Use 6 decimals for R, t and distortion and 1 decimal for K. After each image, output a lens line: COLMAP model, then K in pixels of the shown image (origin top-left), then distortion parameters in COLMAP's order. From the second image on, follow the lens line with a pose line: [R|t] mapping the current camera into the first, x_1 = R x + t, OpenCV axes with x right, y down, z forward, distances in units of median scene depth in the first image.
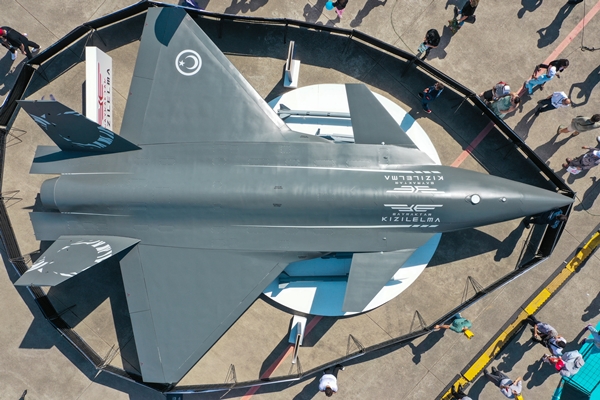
lens RADIAL K [[475.7, 0, 299.3], [0, 475.7, 193.8], [0, 0, 1]] dist [0.010962, -0.001359]
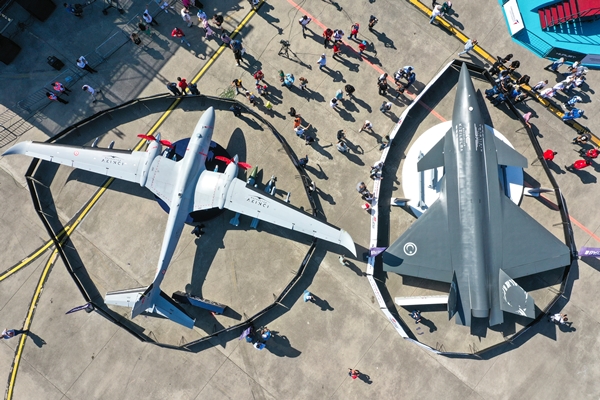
lens RADIAL K [[475.7, 0, 299.3], [0, 475.7, 193.8], [0, 0, 1]] dist [0.010962, -0.001359]
pose [[-0.045864, -0.994821, 0.090712, -0.151711], [0.998852, -0.046928, -0.009626, -0.676154], [0.013833, 0.090166, 0.995831, -0.992006]]
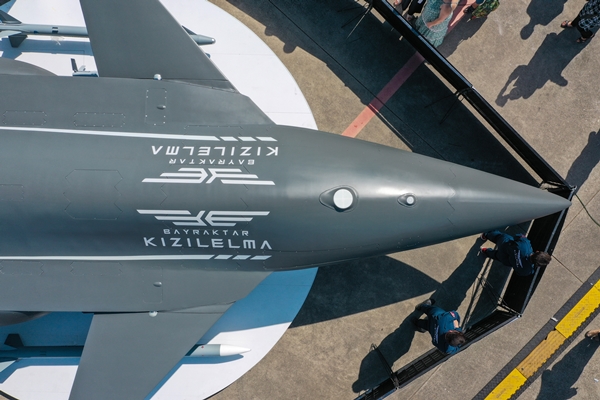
lens RADIAL K [[475.7, 0, 299.3], [0, 475.7, 193.8], [0, 0, 1]] dist [0.010962, -0.001359]
pose [[0.999976, 0.006298, -0.002970, 0.295602], [-0.006295, 0.999980, 0.000930, 0.005781], [0.002976, -0.000912, 0.999995, 0.504672]]
